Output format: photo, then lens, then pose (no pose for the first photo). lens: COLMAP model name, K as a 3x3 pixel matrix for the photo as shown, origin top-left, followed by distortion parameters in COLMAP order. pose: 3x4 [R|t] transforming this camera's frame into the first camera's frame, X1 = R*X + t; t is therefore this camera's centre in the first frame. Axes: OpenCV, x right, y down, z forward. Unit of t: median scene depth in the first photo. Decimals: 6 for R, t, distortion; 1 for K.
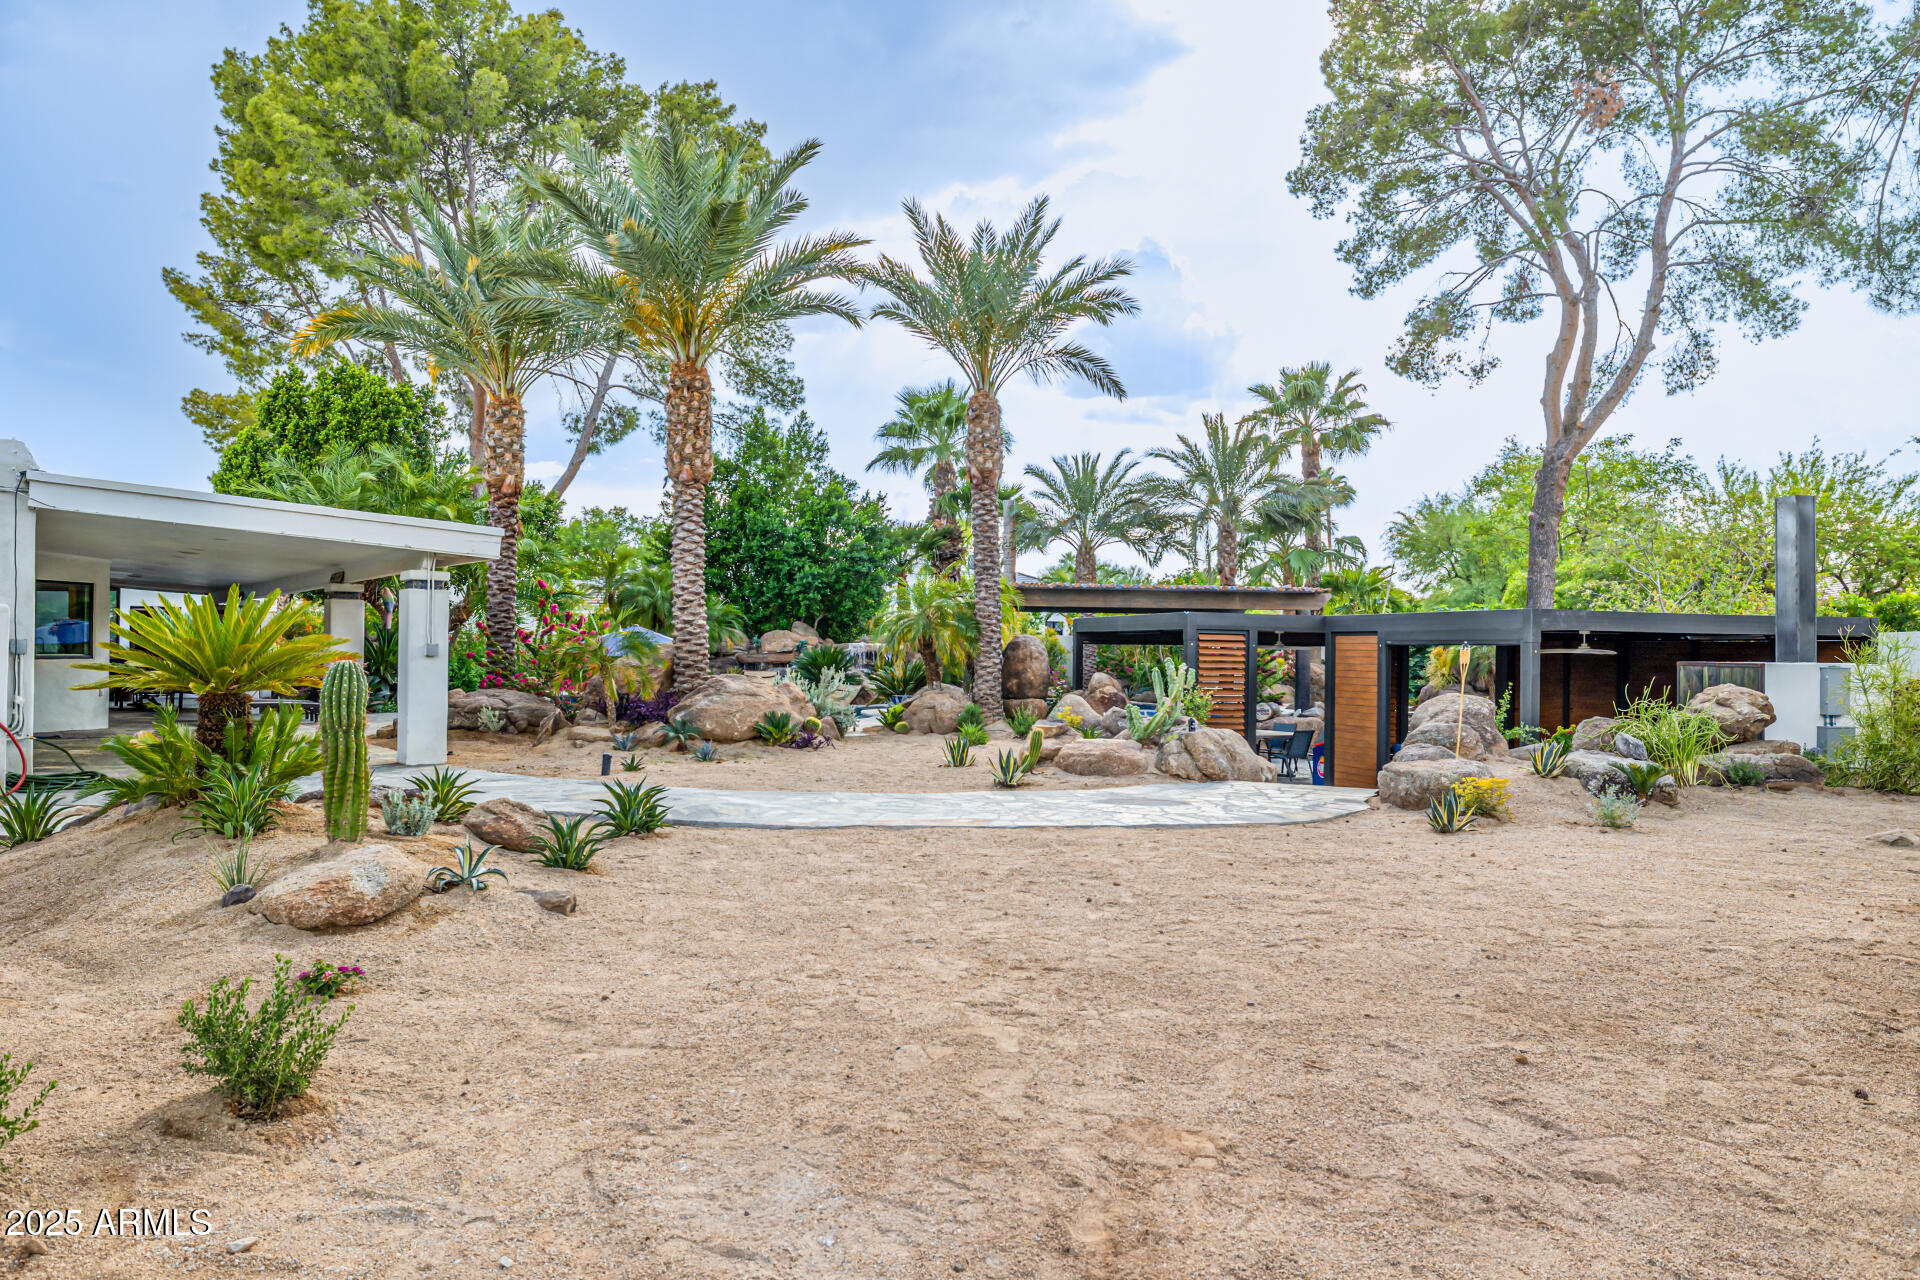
lens RADIAL K [[1282.3, 0, 962.0], [0, 1282.3, 648.5], [0, 0, 1]] dist [-0.001038, -0.003275]
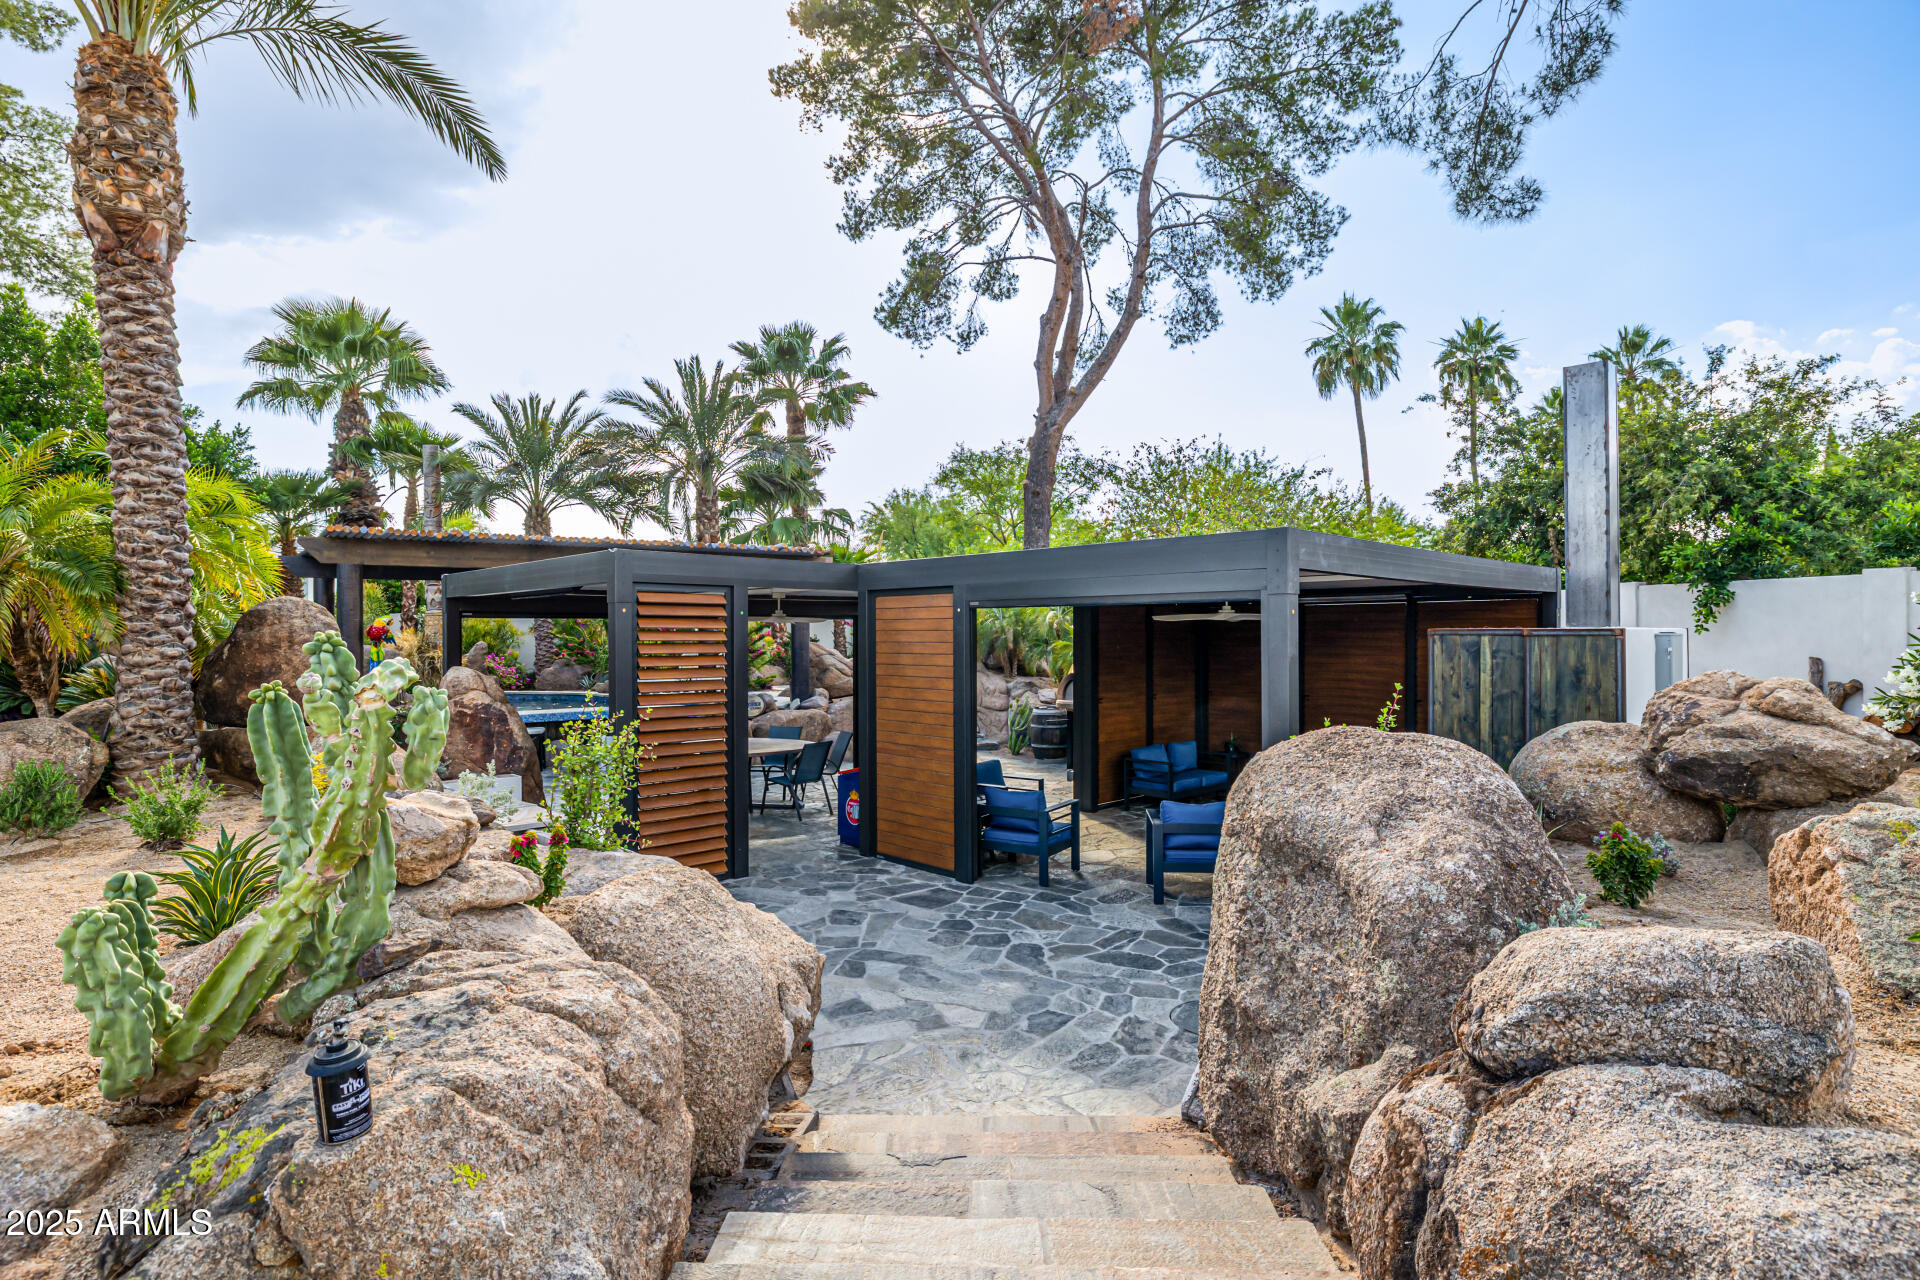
lens RADIAL K [[993.6, 0, 963.2], [0, 993.6, 644.4], [0, 0, 1]] dist [0.002294, -0.000317]
pose [[0.901894, -0.020215, 0.431484, 0.067766], [0.014306, 0.999754, 0.016935, 0.002970], [-0.431721, -0.009100, 0.901961, 0.301842]]
